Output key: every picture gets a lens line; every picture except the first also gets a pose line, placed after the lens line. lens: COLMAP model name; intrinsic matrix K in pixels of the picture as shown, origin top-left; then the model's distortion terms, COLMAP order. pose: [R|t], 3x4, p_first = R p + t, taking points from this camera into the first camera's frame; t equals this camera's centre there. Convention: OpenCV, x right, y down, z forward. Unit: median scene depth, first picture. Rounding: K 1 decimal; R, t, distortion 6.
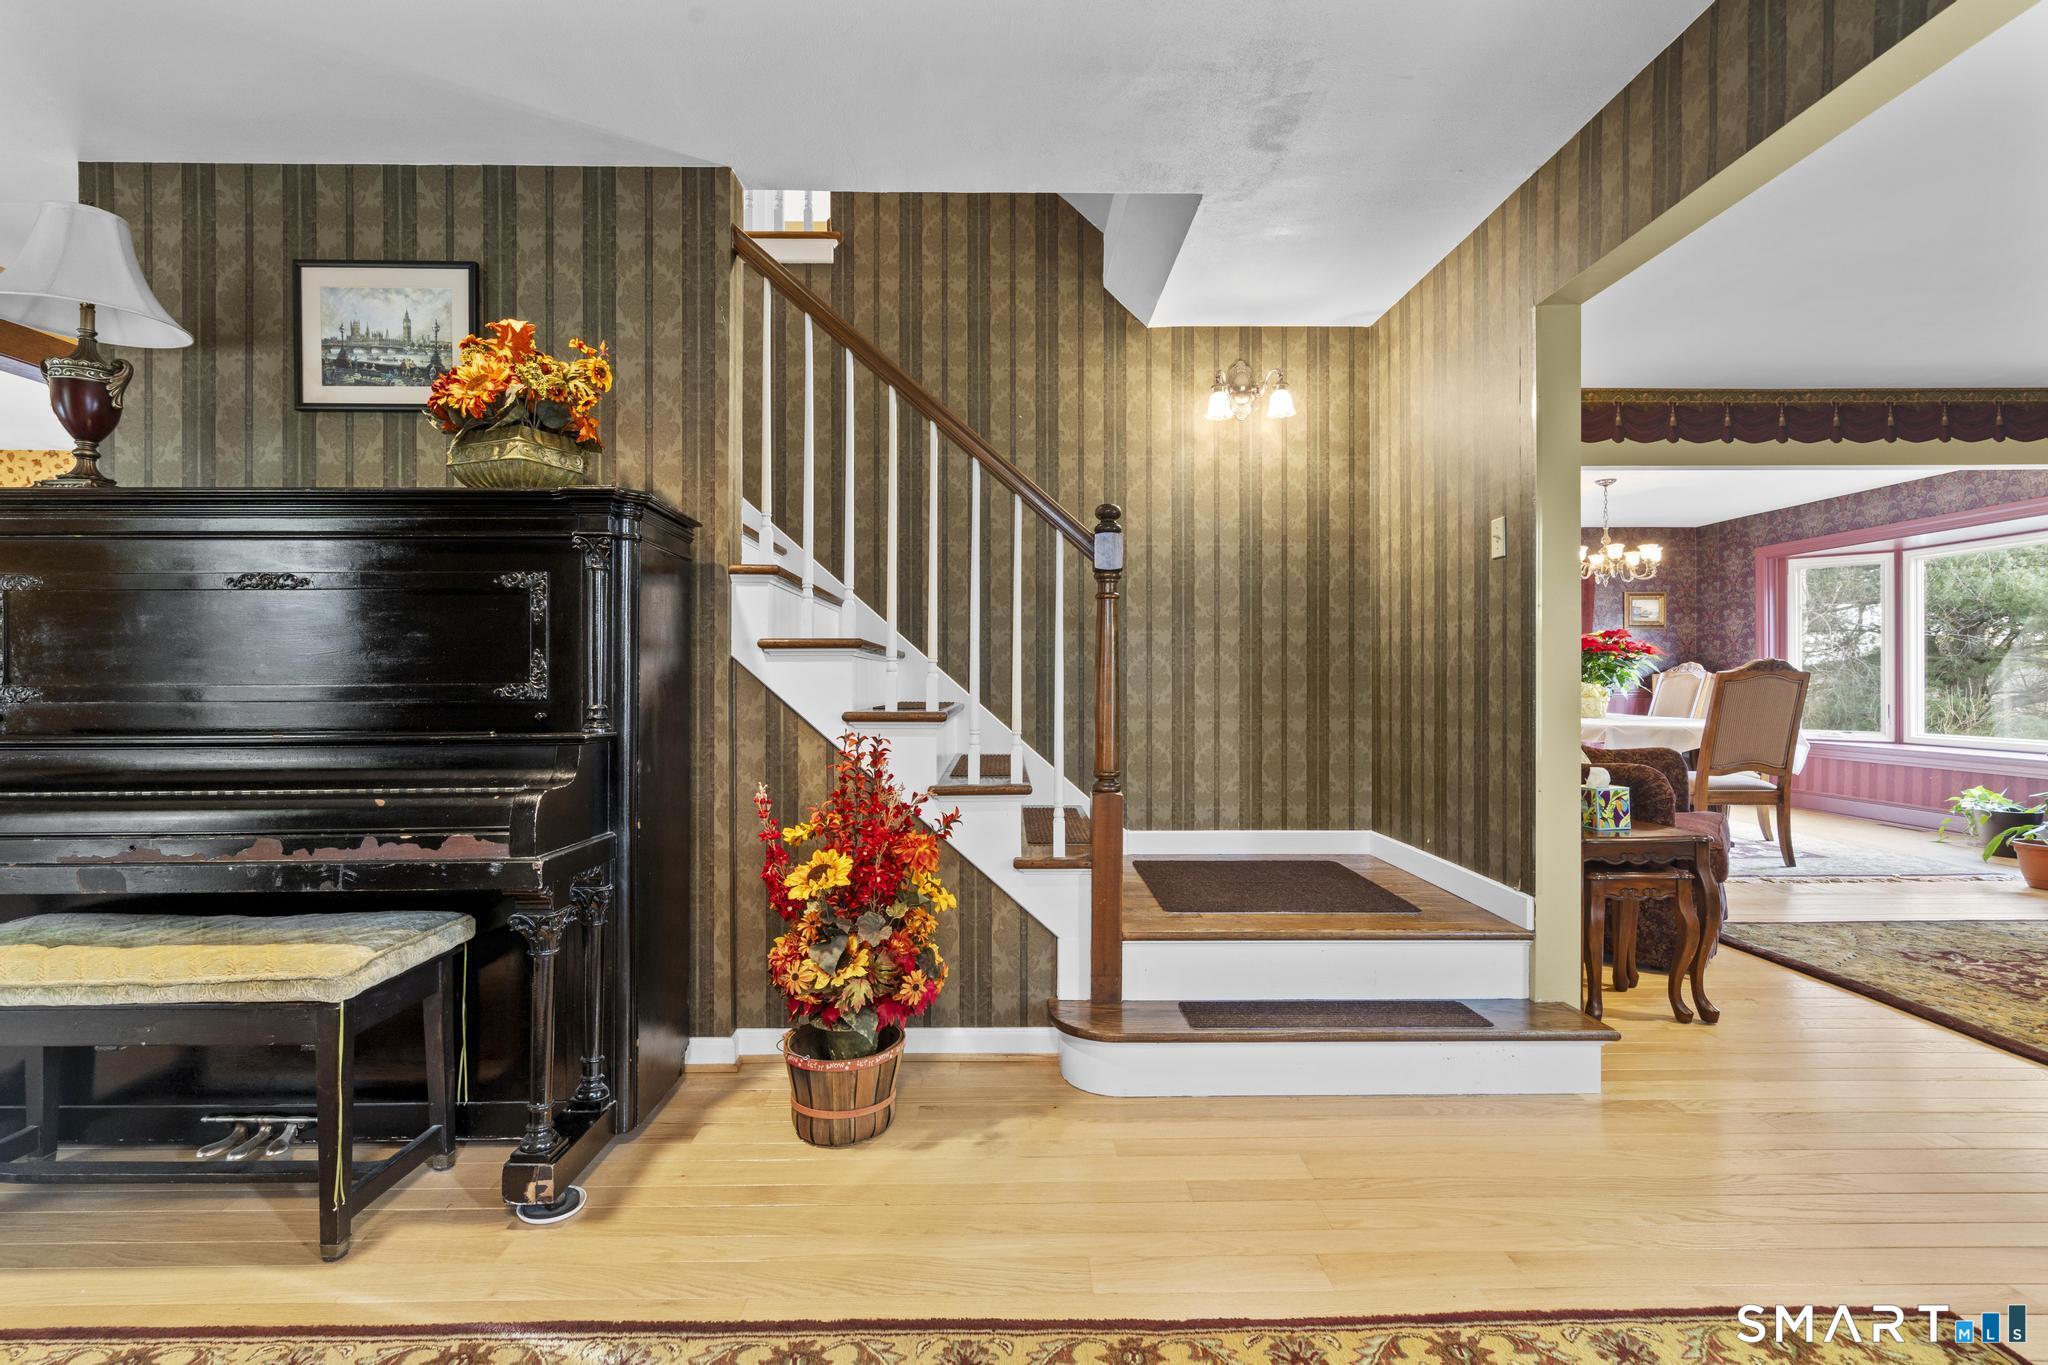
lens RADIAL K [[937.6, 0, 1023.2], [0, 937.6, 679.0], [0, 0, 1]] dist [-0.004150, 0.002360]
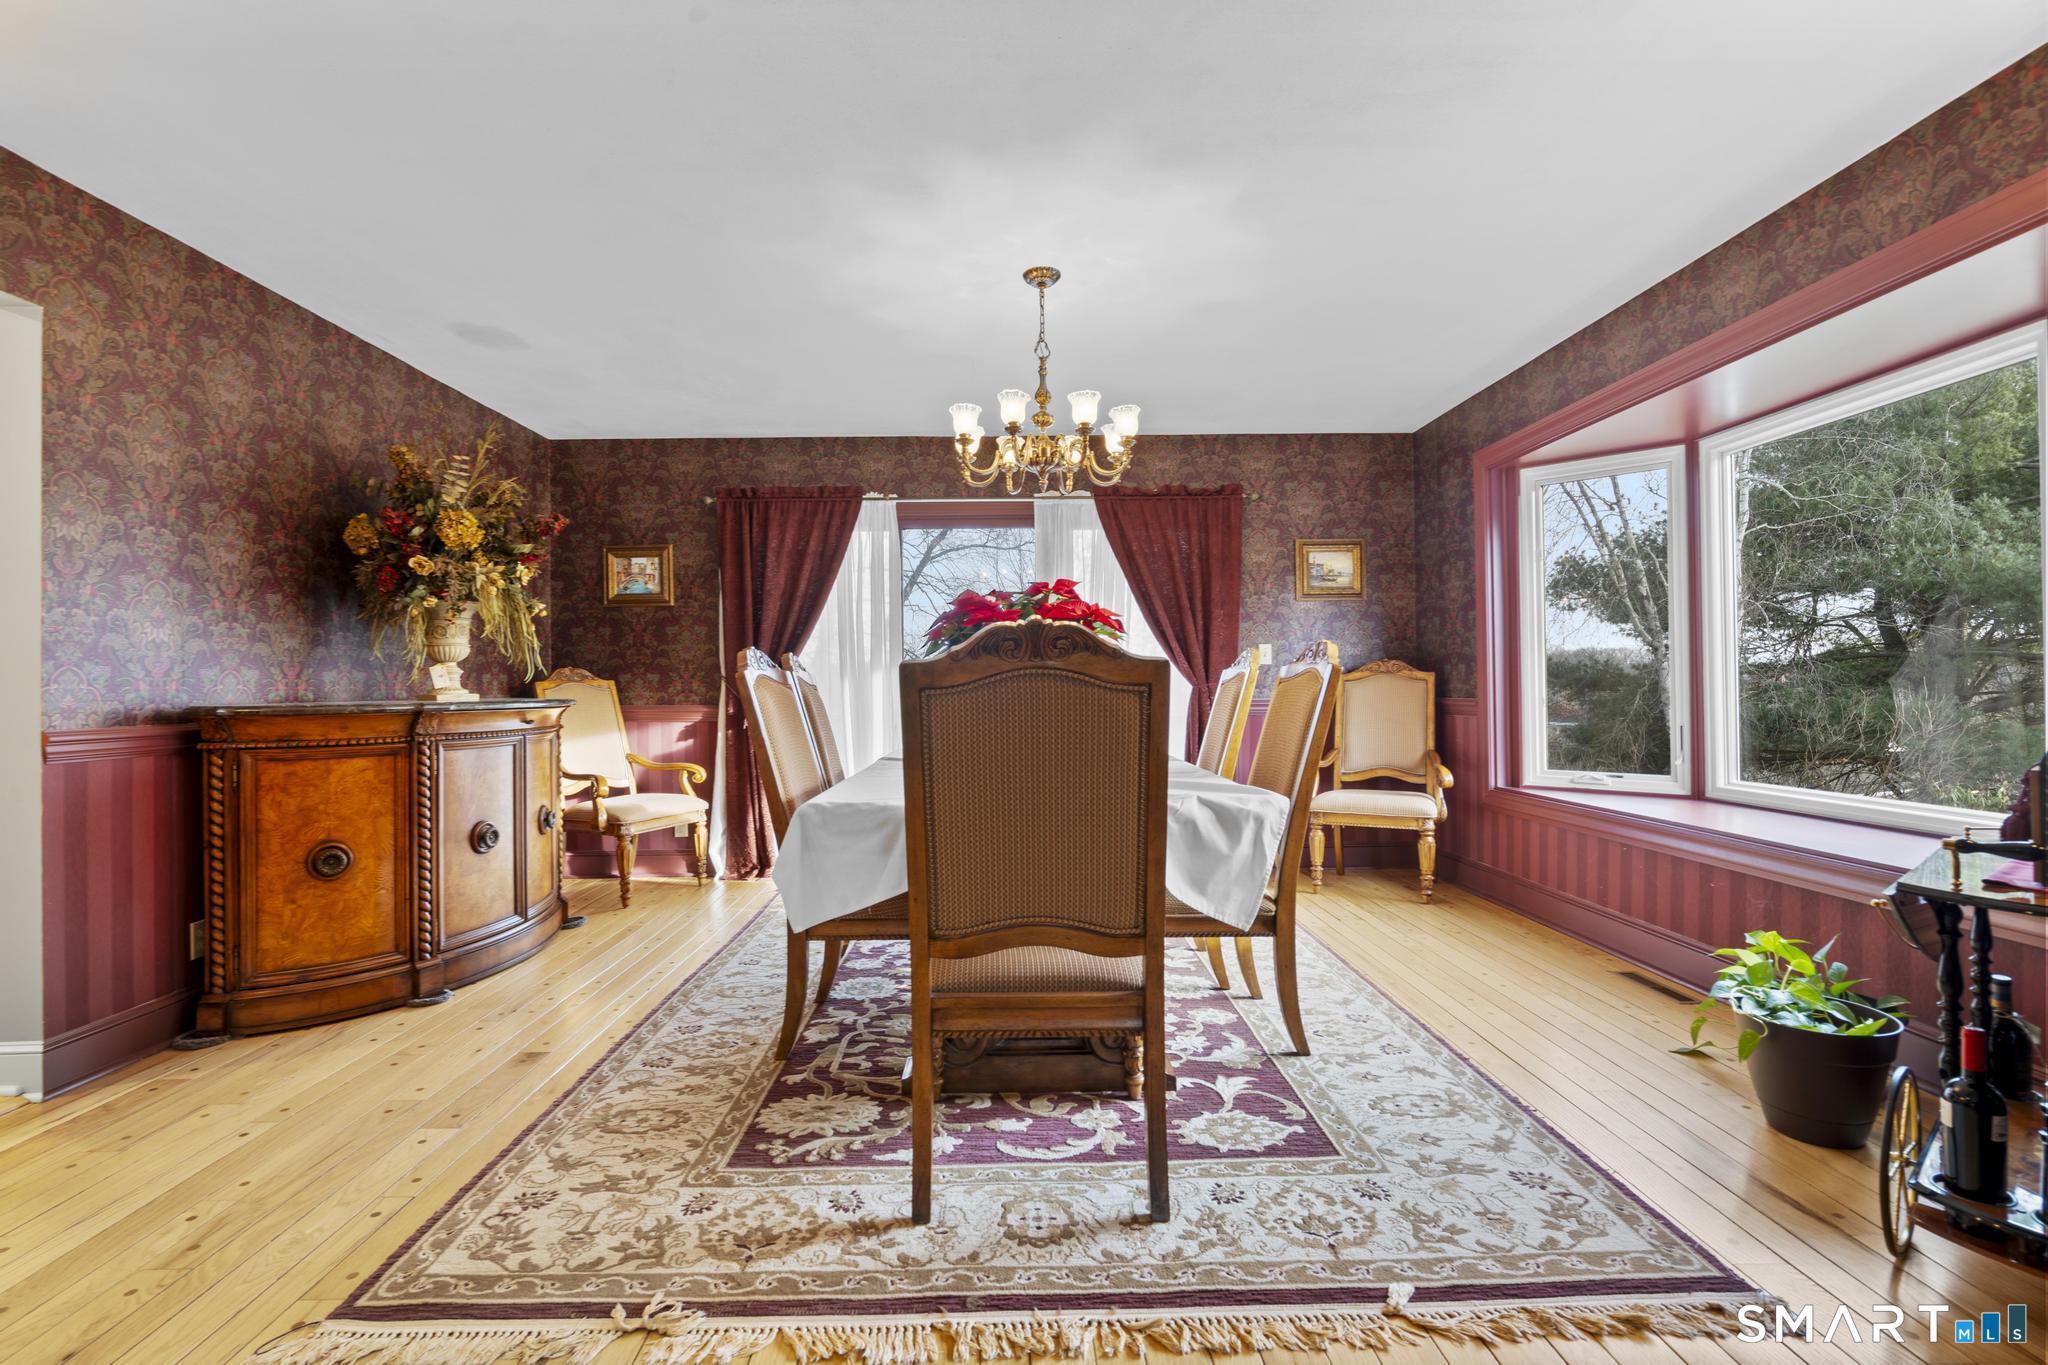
lens RADIAL K [[937.6, 0, 1009.9], [0, 937.6, 682.2], [0, 0, 1]] dist [-0.004150, 0.002360]
pose [[0.999955, -0.007950, -0.005148, 0.548180], [0.007943, 0.999967, -0.001428, -0.000364], [0.005159, 0.001387, 0.999986, 0.463417]]
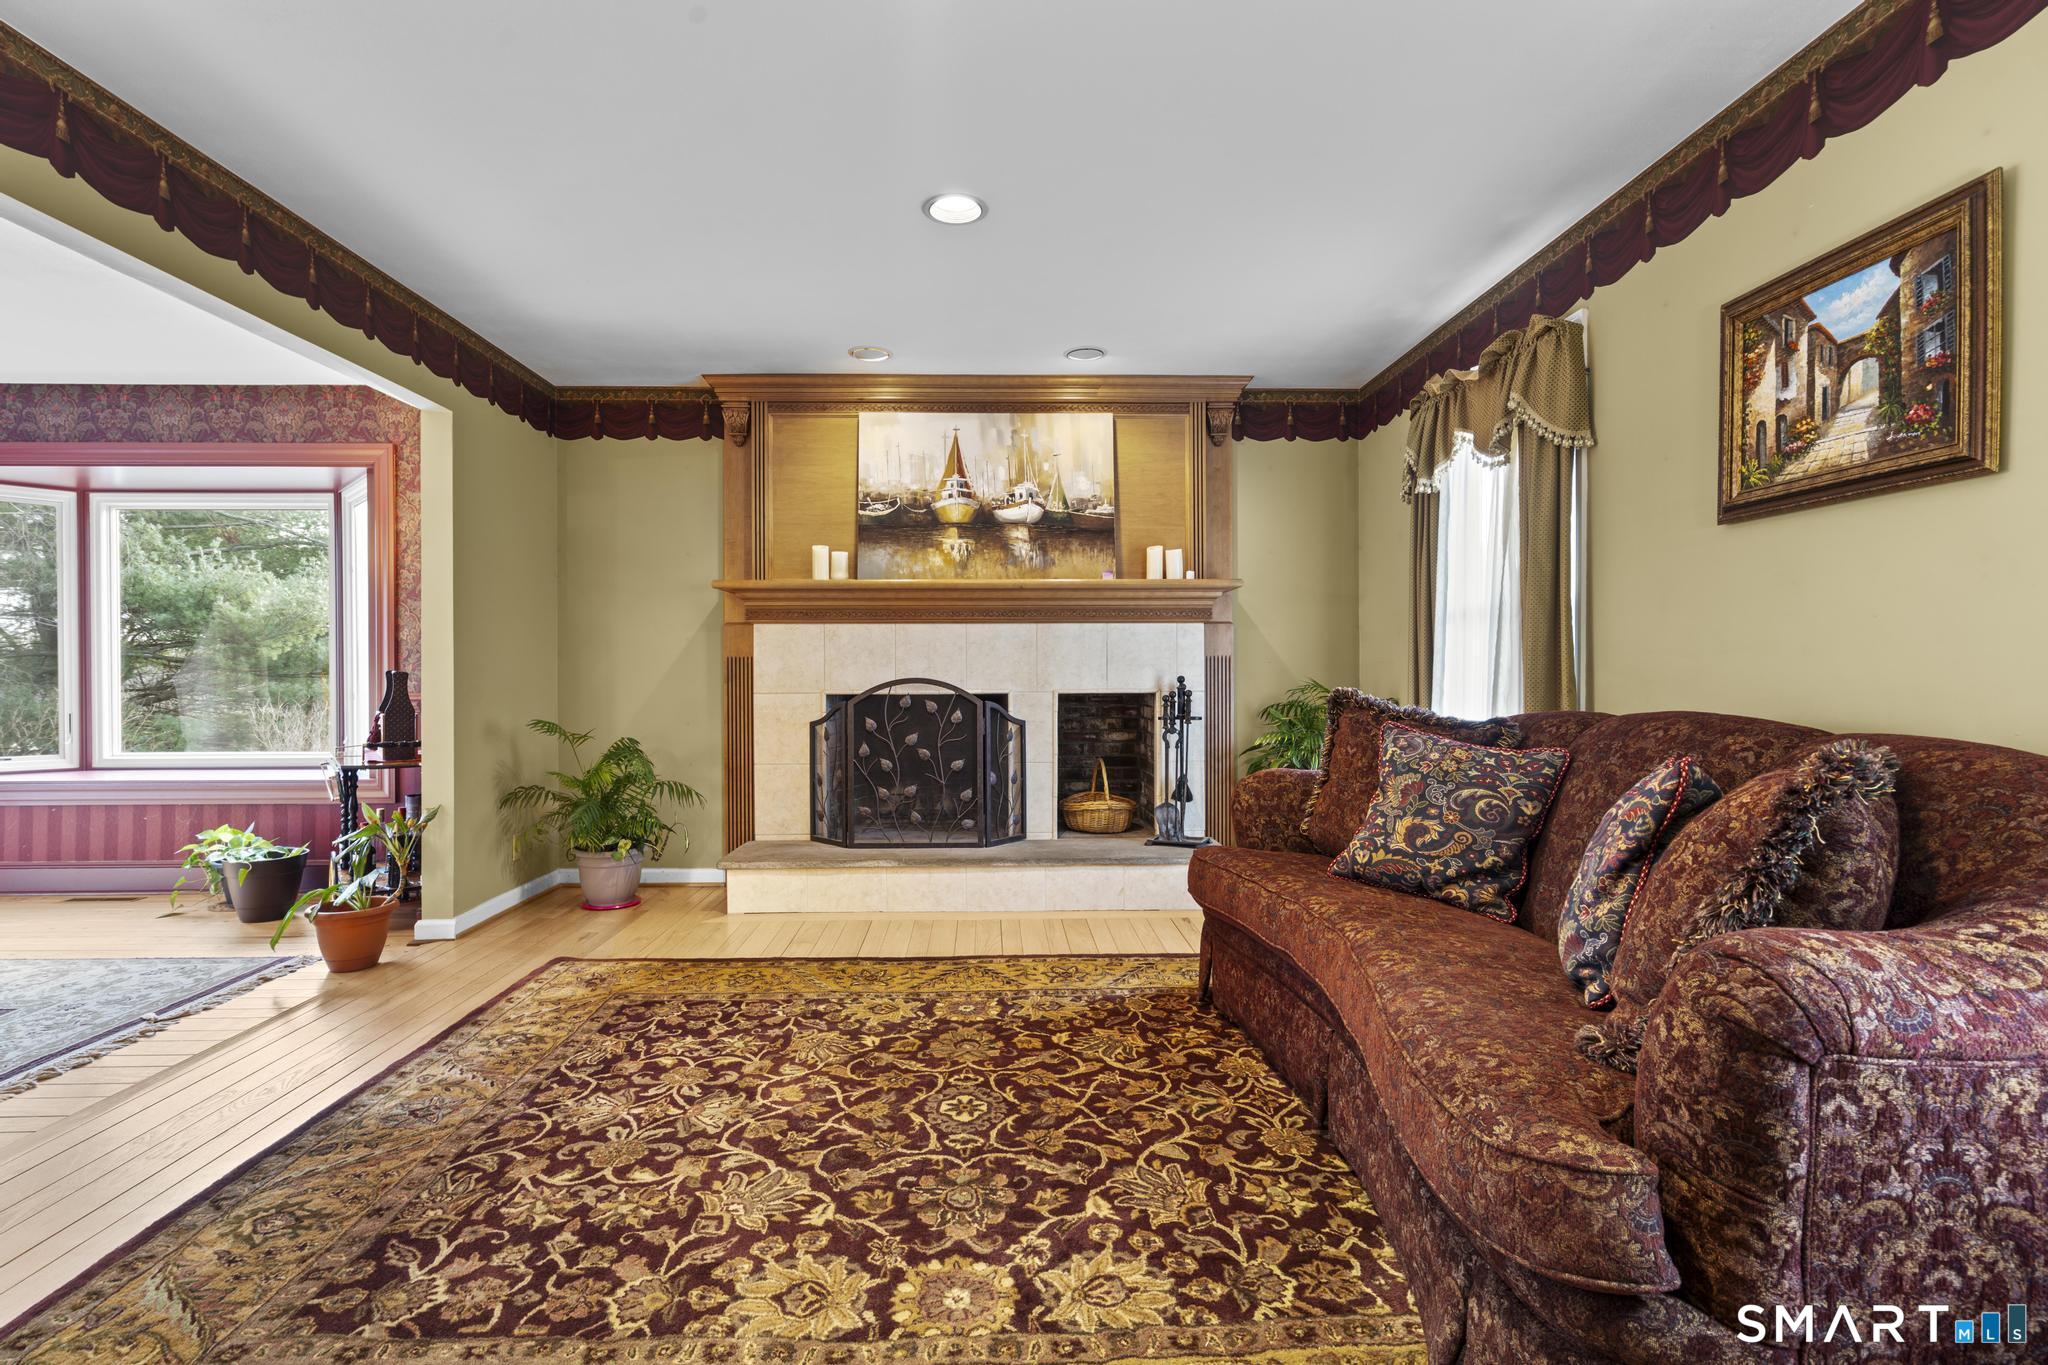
lens RADIAL K [[937.6, 0, 1006.3], [0, 937.6, 681.6], [0, 0, 1]] dist [-0.004150, 0.002360]
pose [[-0.003632, -0.006042, 0.999975, 0.242592], [0.000449, 0.999982, 0.006044, -0.000081], [-0.999993, 0.000471, -0.003629, 0.323407]]
